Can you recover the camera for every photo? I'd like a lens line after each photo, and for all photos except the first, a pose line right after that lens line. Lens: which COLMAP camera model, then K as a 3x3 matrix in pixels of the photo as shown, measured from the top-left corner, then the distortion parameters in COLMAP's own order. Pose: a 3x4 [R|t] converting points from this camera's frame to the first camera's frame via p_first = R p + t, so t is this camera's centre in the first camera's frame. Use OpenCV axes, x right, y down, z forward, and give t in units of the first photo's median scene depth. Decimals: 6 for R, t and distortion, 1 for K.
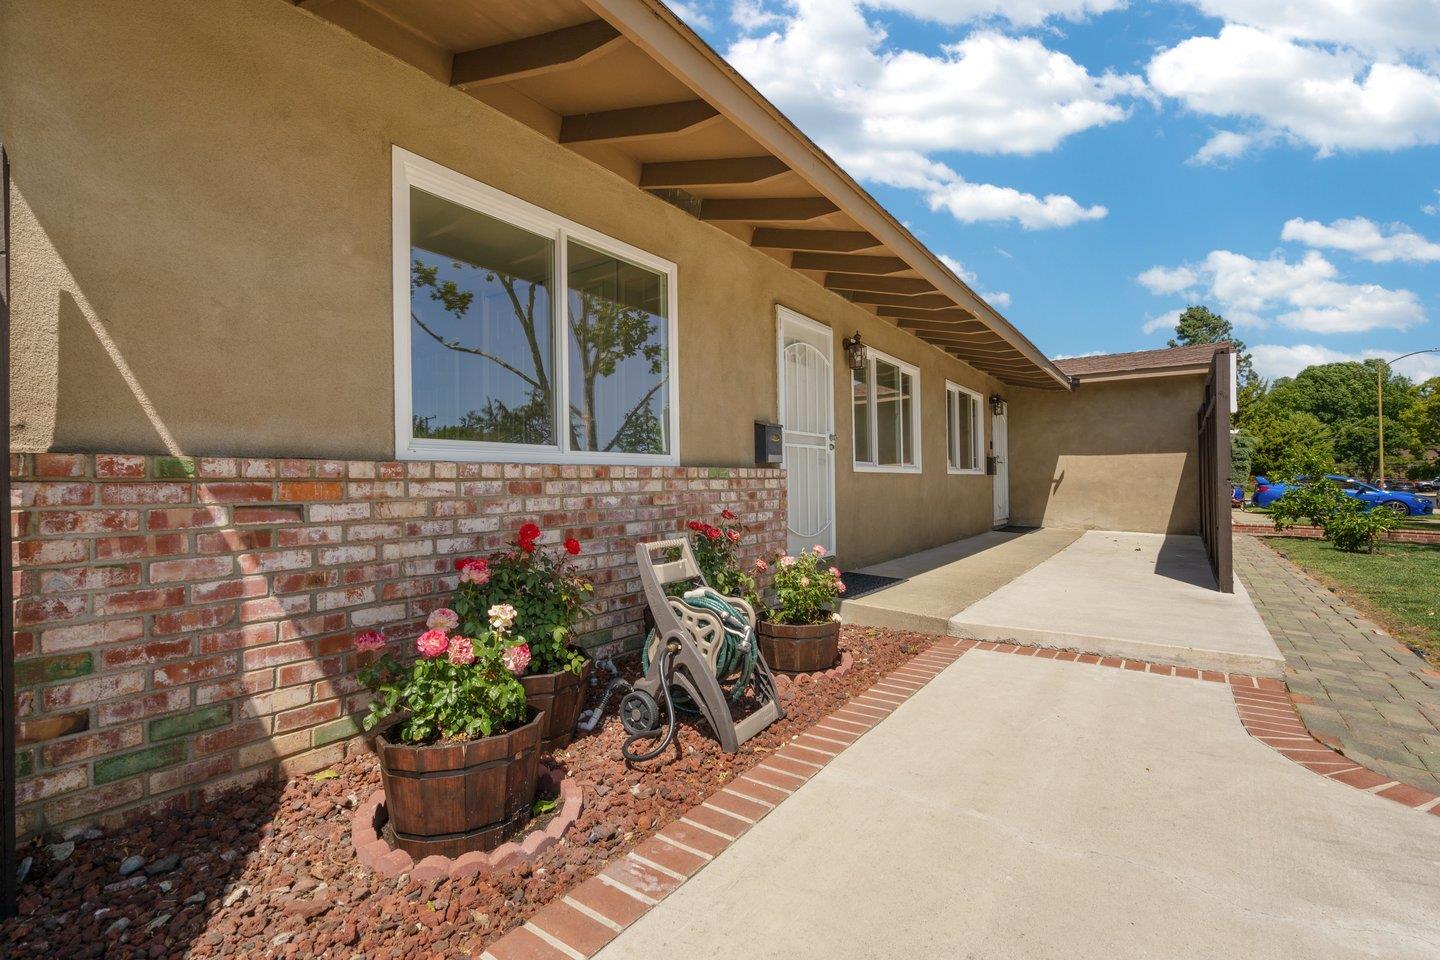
lens RADIAL K [[656.2, 0, 723.0], [0, 656.2, 475.9], [0, 0, 1]] dist [-0.000203, 0.000061]
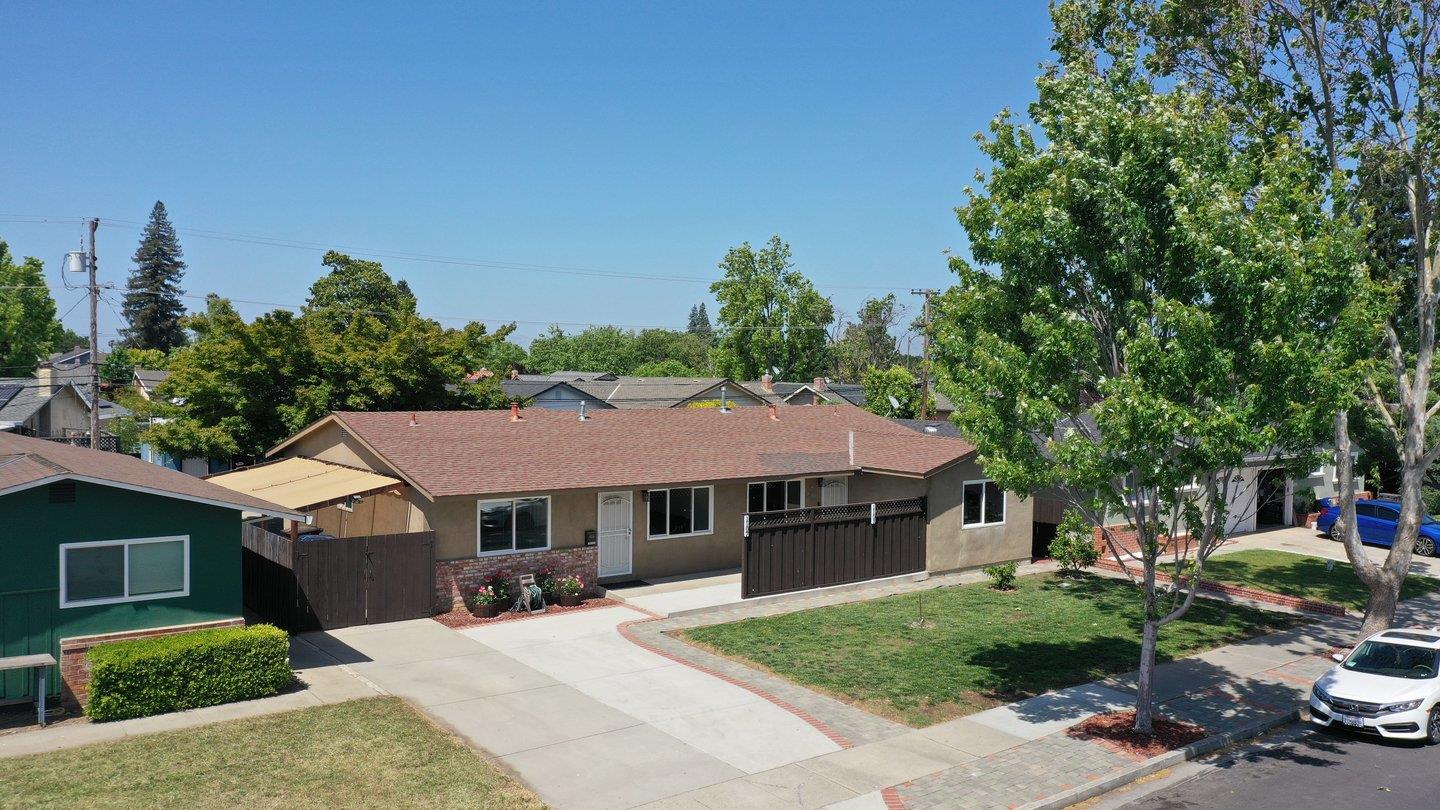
lens RADIAL K [[1152.5, 0, 712.5], [0, 1152.5, 408.5], [0, 0, 1]] dist [-0.000342, -0.008318]
pose [[0.954126, 0.037255, -0.297078, 3.842667], [-0.021500, 0.998192, 0.056126, -1.696313], [0.298632, -0.047164, 0.953202, -6.901736]]
